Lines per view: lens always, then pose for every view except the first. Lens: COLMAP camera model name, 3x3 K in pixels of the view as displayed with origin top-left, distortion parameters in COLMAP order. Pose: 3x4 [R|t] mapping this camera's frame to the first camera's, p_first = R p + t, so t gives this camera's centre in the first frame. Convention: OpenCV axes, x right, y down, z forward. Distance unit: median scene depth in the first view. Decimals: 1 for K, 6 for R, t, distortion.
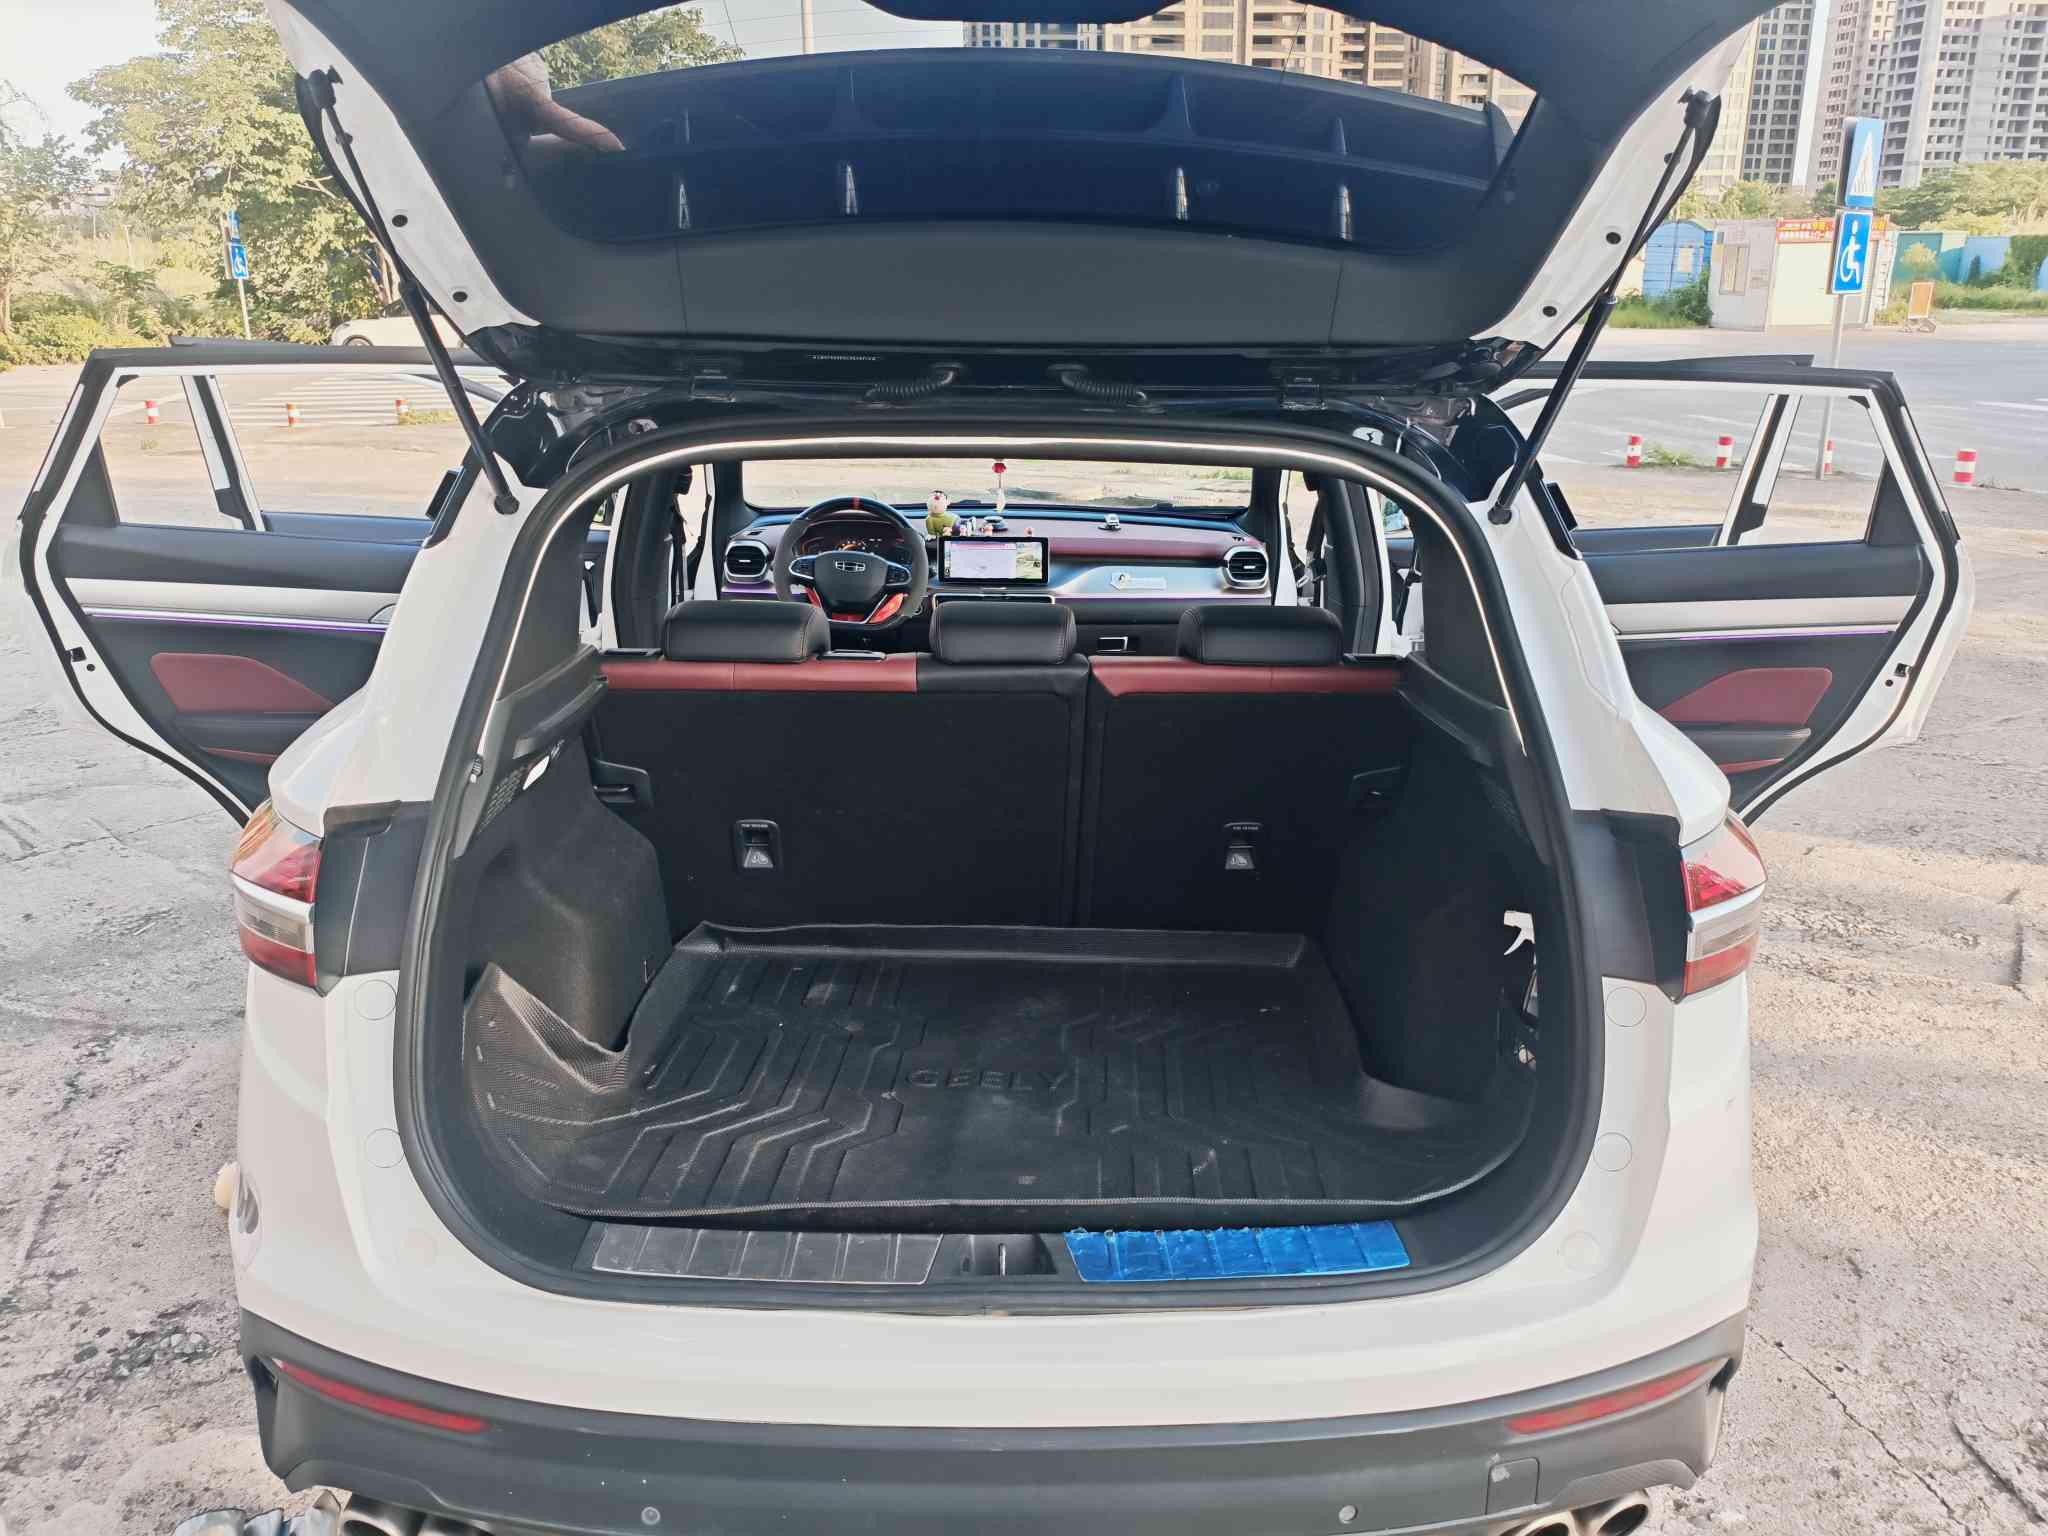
lens RADIAL K [[1558.9, 0, 1024.2], [0, 1558.9, 813.3], [0, 0, 1]] dist [0.114676, -0.212587]
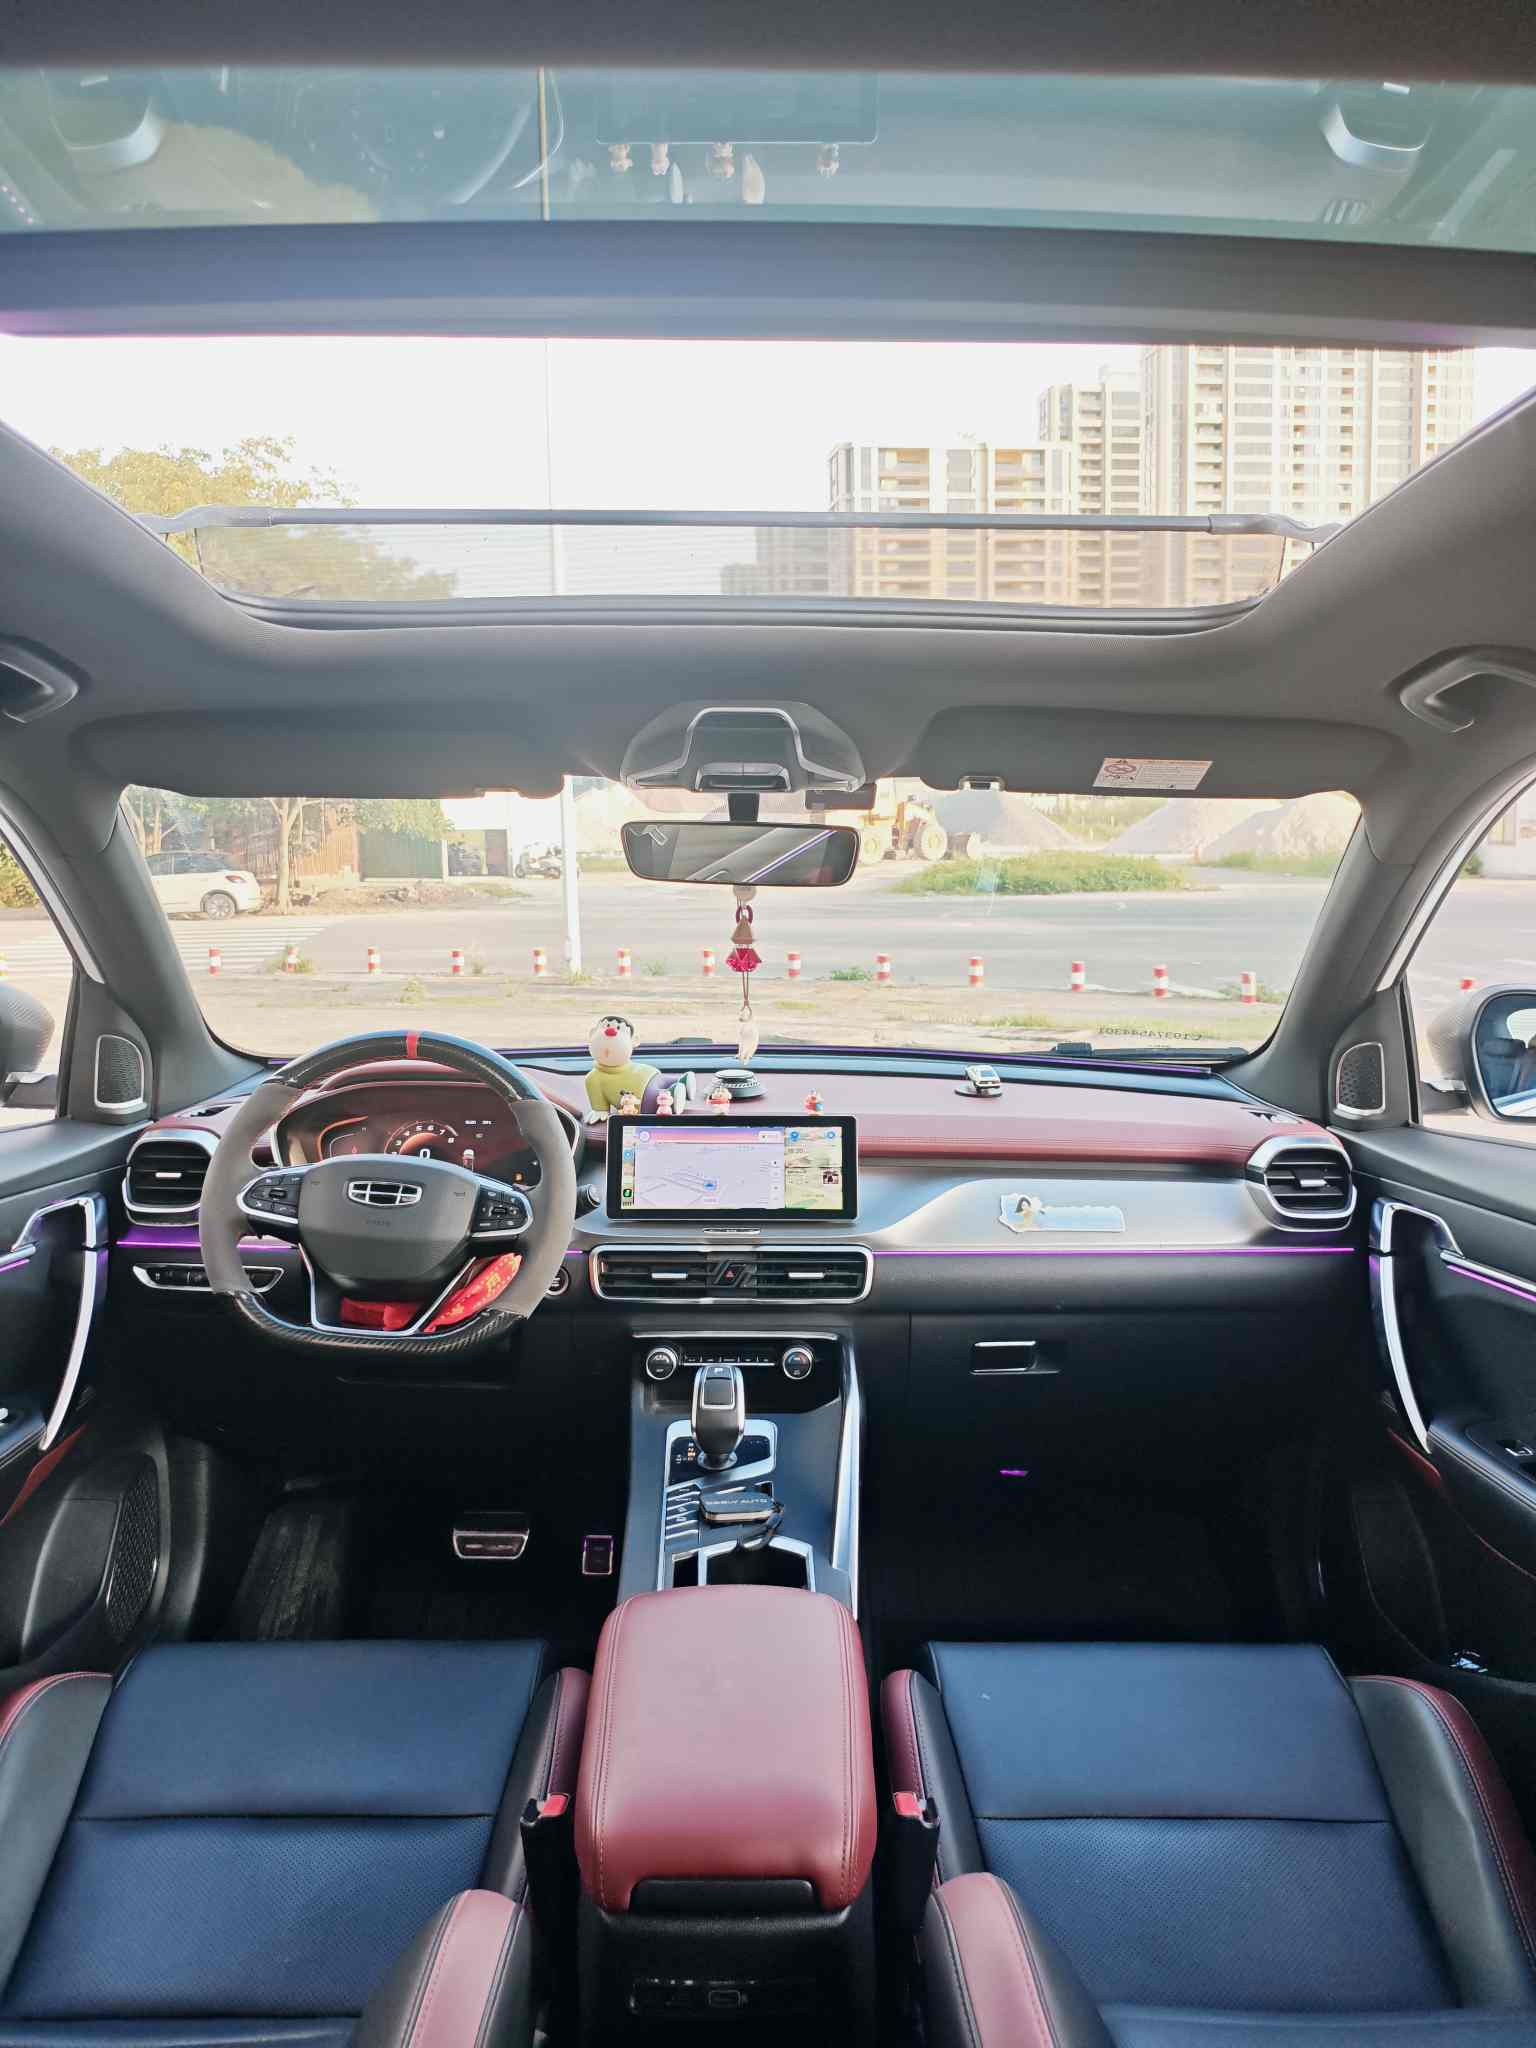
lens RADIAL K [[1587.6, 0, 772.5], [0, 1587.6, 1015.7], [0, 0, 1]] dist [0.104188, -0.227008]
pose [[0.999968, -0.005122, -0.006078, -0.010196], [0.003679, 0.976101, -0.217286, -0.196415], [0.007046, 0.217256, 0.976089, 1.020055]]
